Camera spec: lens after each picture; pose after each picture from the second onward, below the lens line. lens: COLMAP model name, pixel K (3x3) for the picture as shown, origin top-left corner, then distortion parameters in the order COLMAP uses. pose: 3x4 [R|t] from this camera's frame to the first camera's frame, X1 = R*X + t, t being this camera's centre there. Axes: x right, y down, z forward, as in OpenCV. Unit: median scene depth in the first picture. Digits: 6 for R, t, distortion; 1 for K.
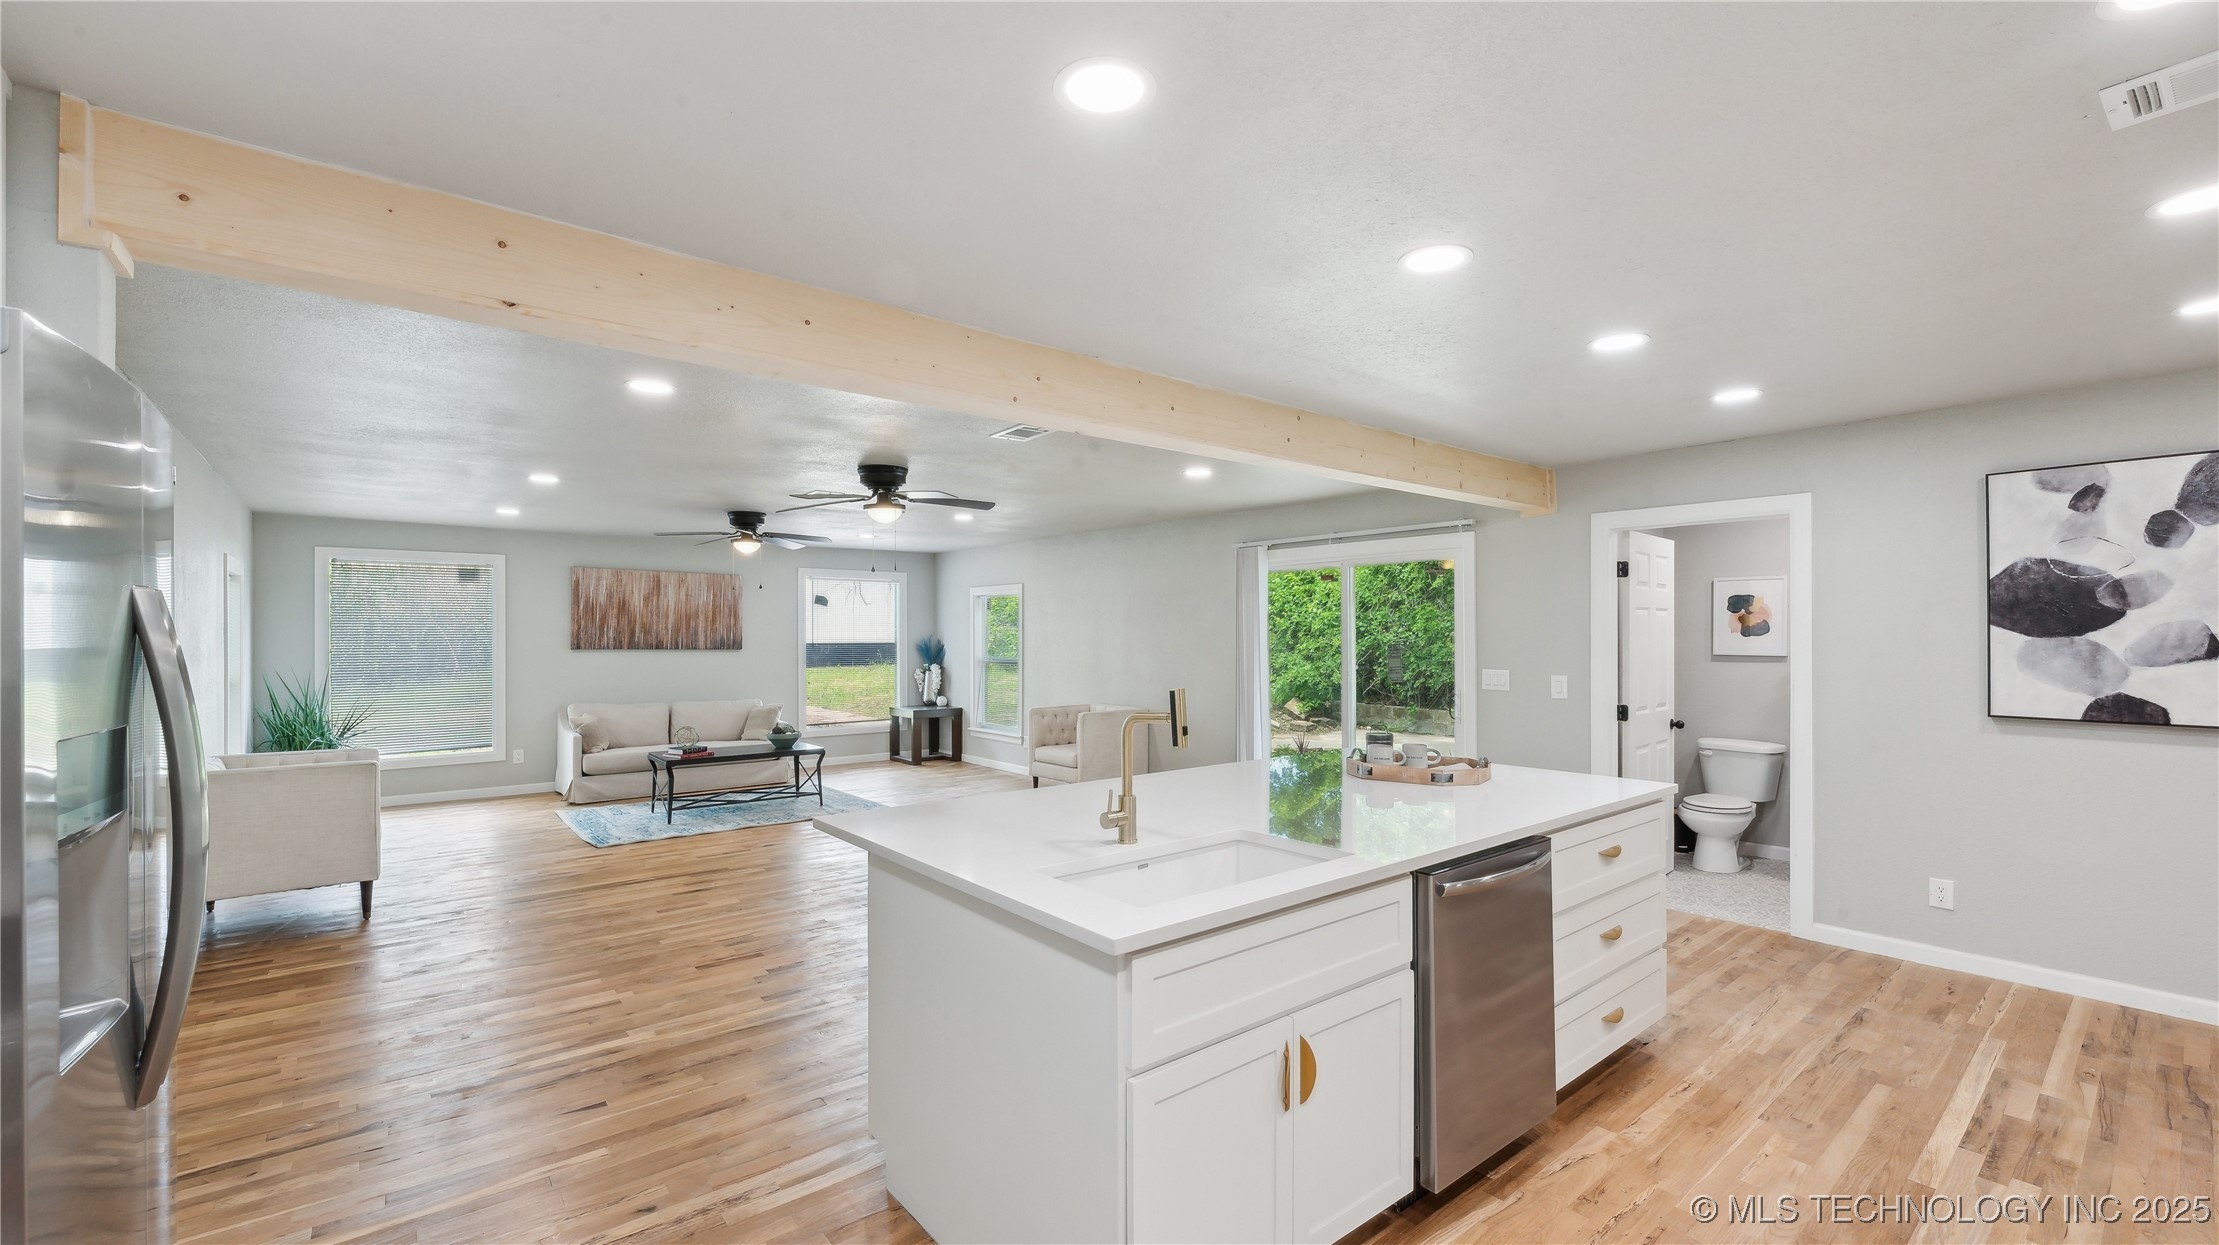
lens RADIAL K [[902.8, 0, 1125.0], [0, 902.8, 635.7], [0, 0, 1]] dist [-0.000811, 0.001258]
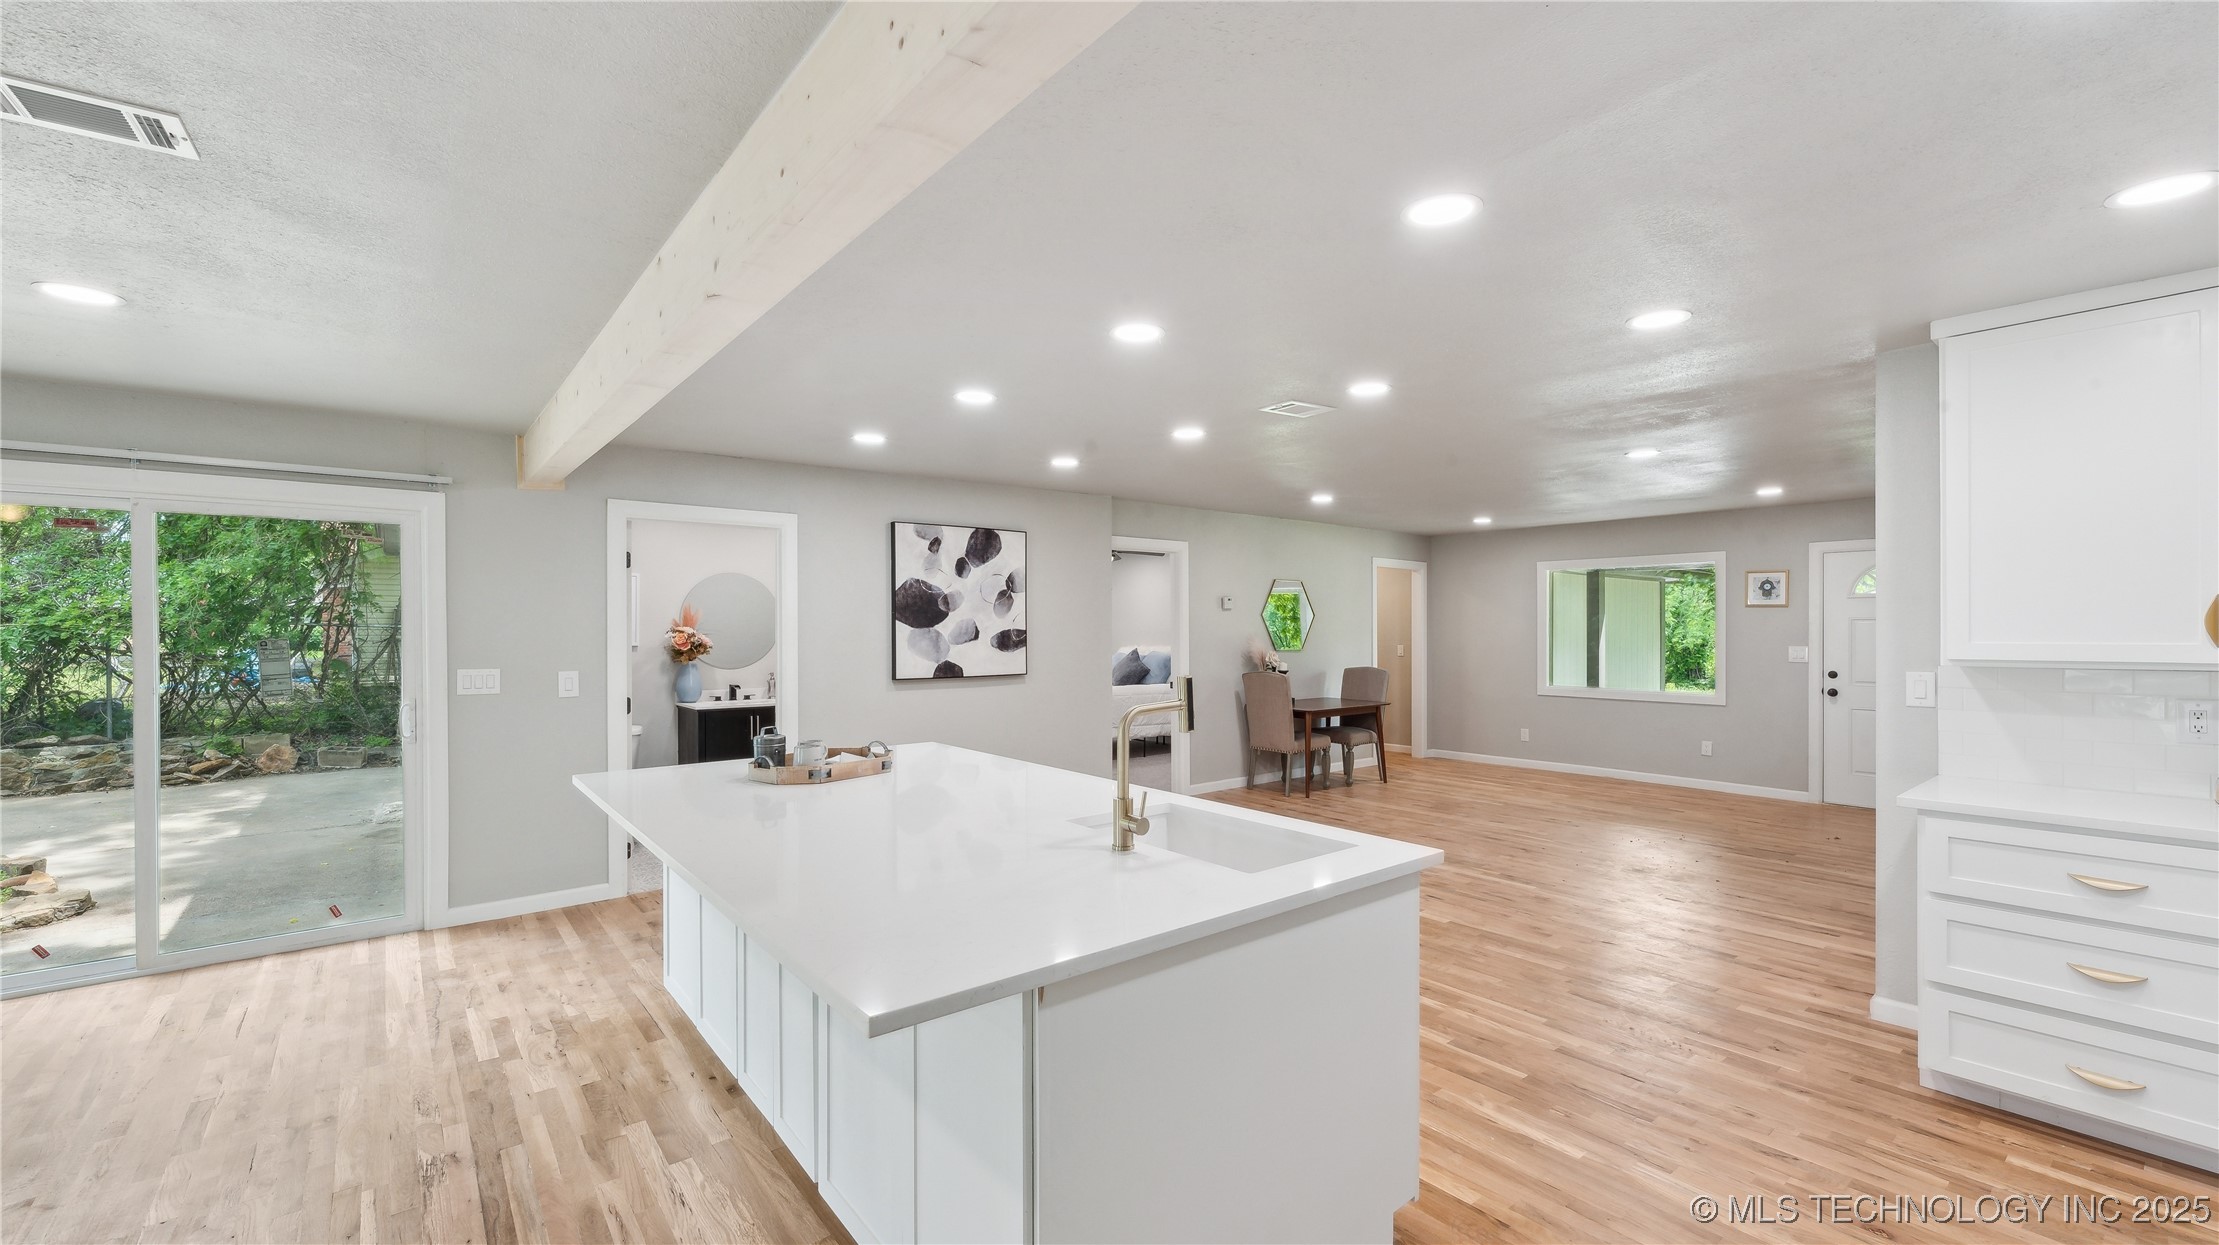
lens RADIAL K [[902.8, 0, 1118.0], [0, 902.8, 632.5], [0, 0, 1]] dist [-0.000811, 0.001258]
pose [[0.009807, -0.006015, 0.999934, -0.275683], [-0.000118, 0.999982, 0.006016, -0.000050], [-0.999952, -0.000177, 0.009806, 0.296284]]
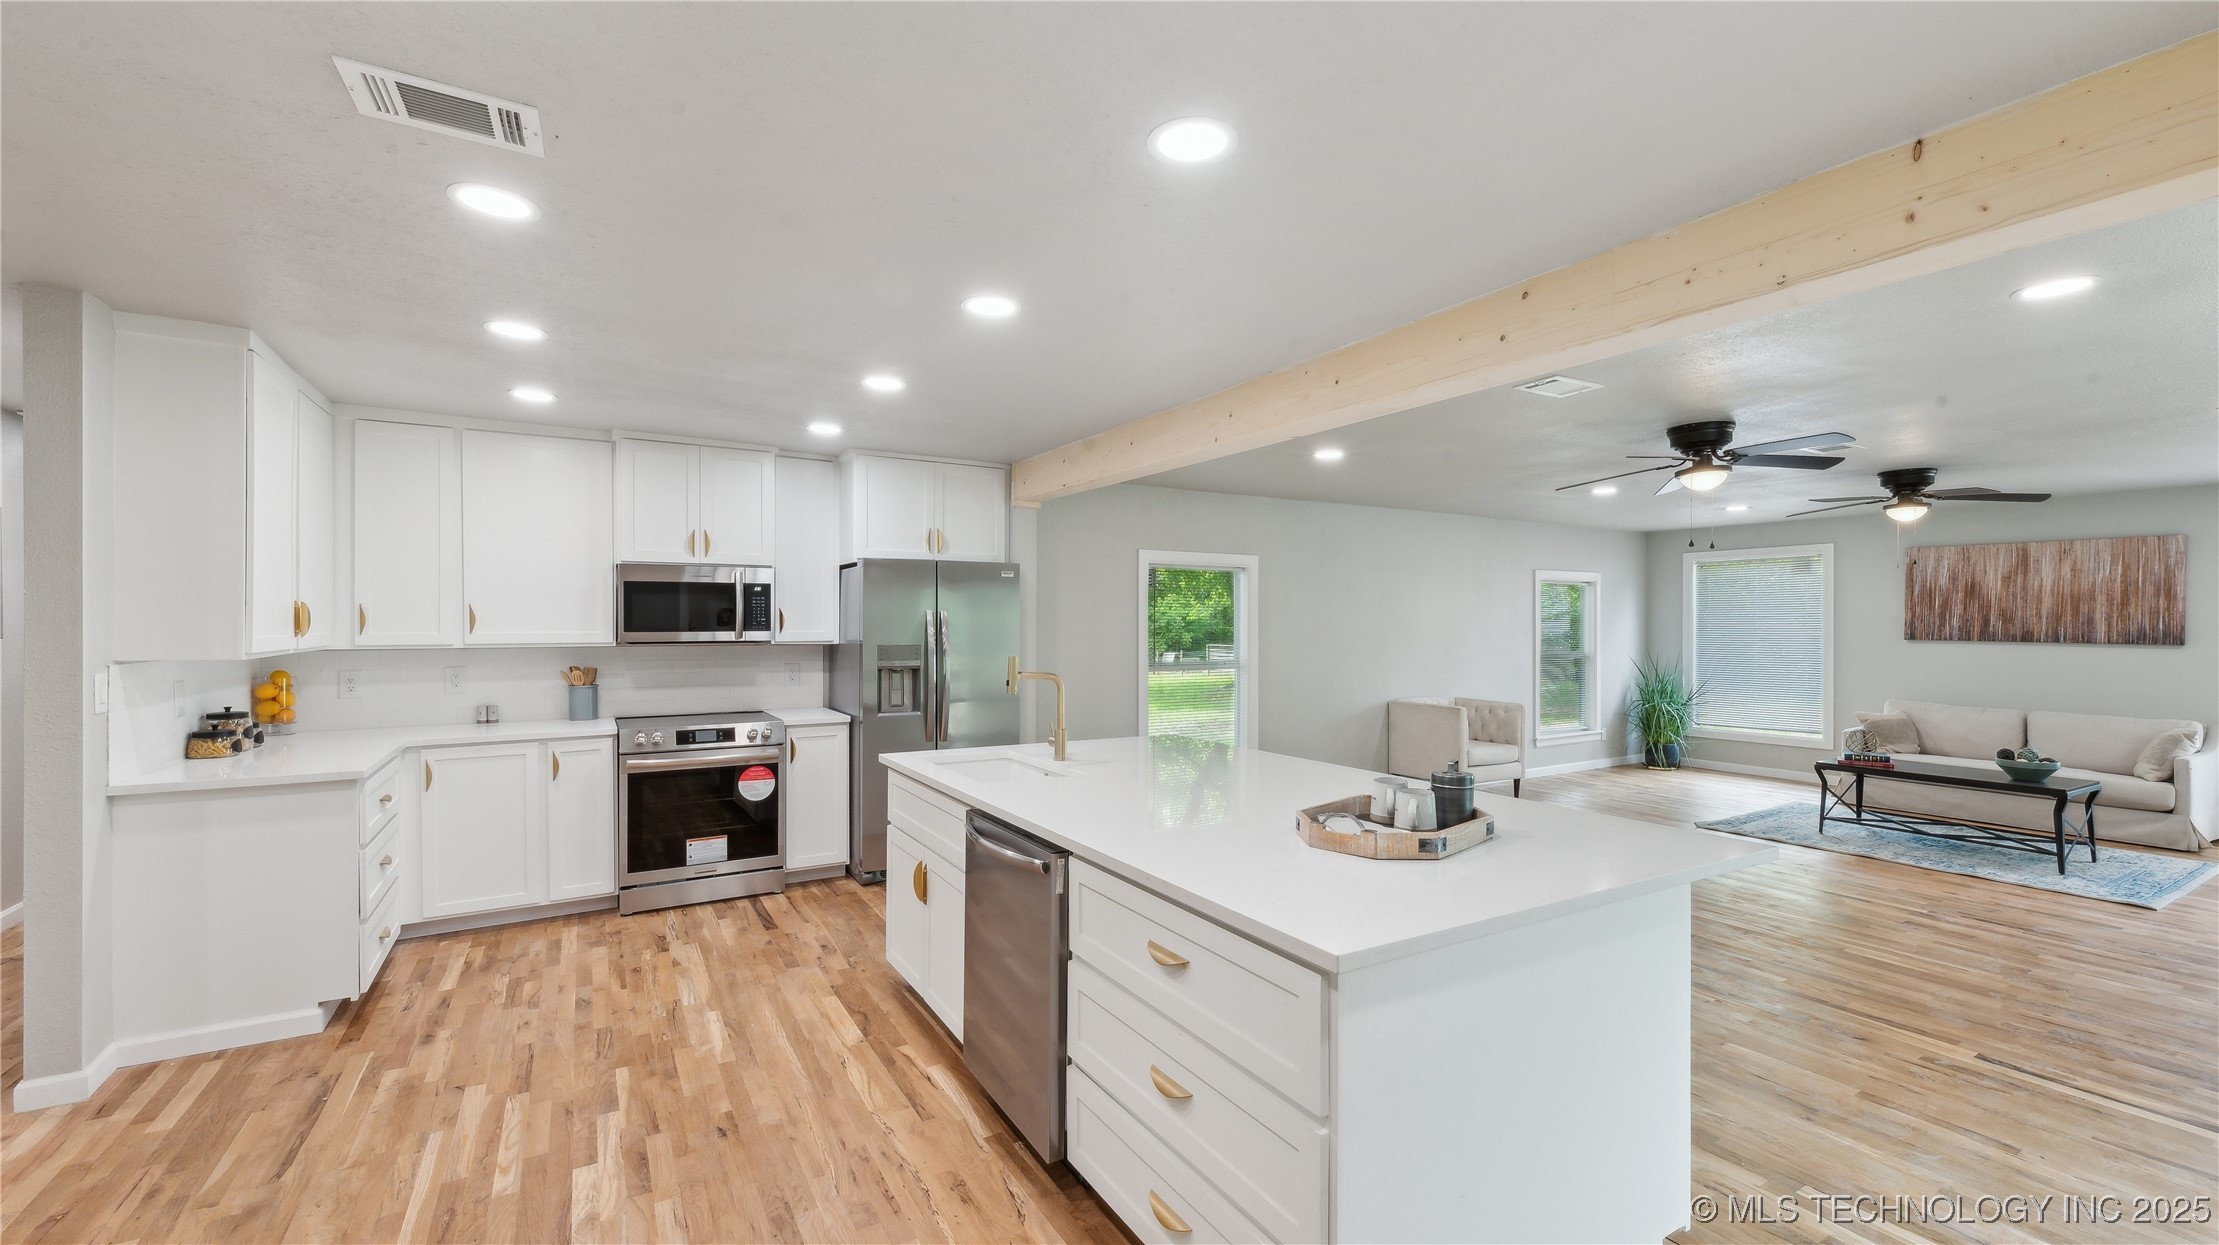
lens RADIAL K [[902.8, 0, 1117.4], [0, 902.8, 628.3], [0, 0, 1]] dist [-0.000811, 0.001258]
pose [[-0.157104, 0.003640, -0.987575, 0.436822], [-0.000525, 0.999993, 0.003769, 0.000857], [0.987582, 0.001111, -0.157101, 0.394754]]
